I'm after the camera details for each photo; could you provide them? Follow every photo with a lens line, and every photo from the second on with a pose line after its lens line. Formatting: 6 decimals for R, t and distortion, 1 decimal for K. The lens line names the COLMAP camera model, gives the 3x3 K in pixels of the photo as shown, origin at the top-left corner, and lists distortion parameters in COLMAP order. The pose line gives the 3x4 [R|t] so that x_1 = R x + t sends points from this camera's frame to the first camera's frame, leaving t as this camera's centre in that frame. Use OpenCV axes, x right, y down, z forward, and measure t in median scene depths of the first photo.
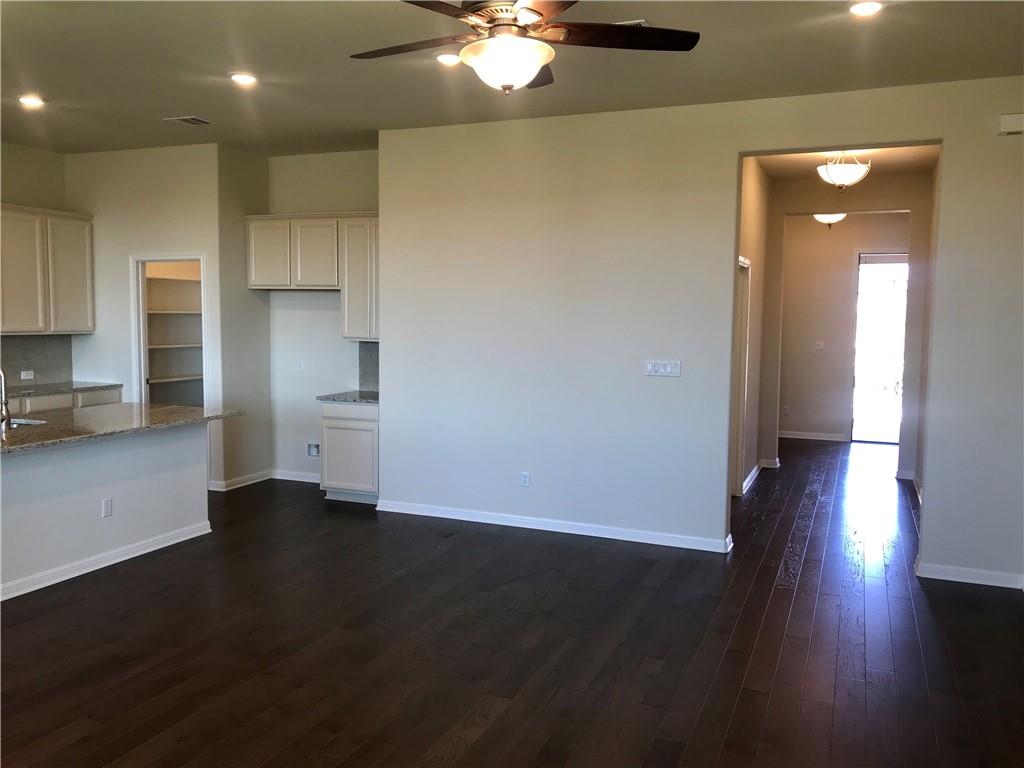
lens RADIAL K [[840.0, 0, 512.0], [0, 840.0, 384.0], [0, 0, 1]] dist [-0.005429, -0.002802]
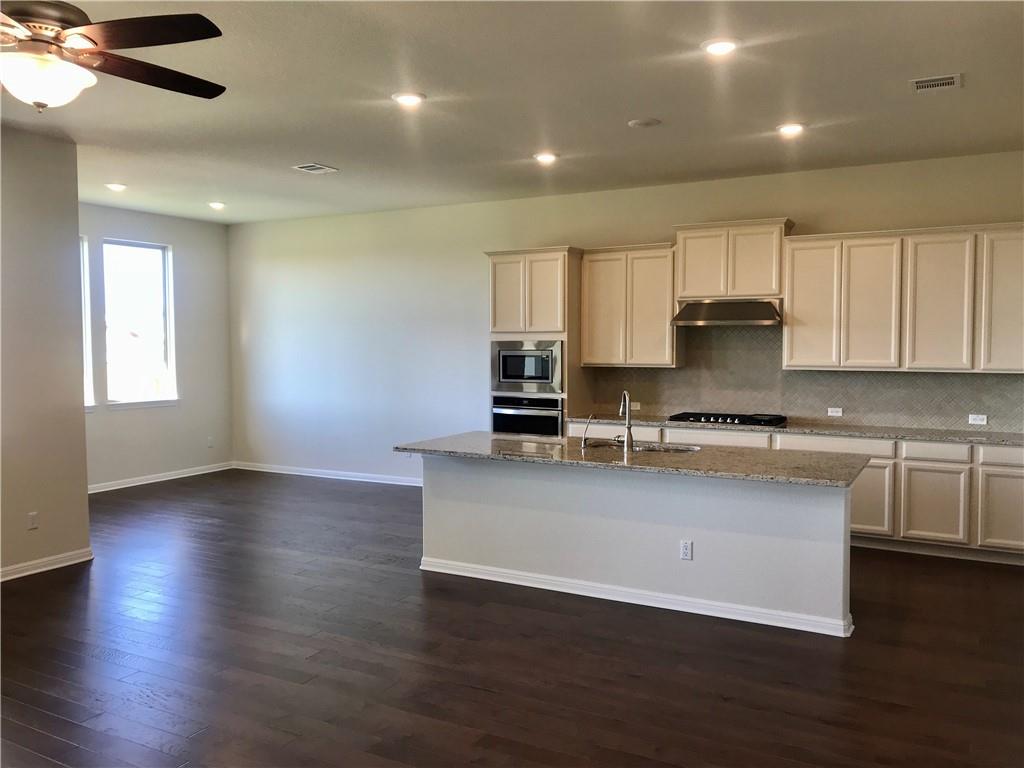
lens RADIAL K [[840.0, 0, 512.0], [0, 840.0, 384.0], [0, 0, 1]] dist [-0.005429, -0.002802]
pose [[-0.108110, 0.042584, -0.993226, 0.359896], [-0.088518, 0.994701, 0.052282, -0.054475], [0.990190, 0.093571, -0.103768, 0.673884]]
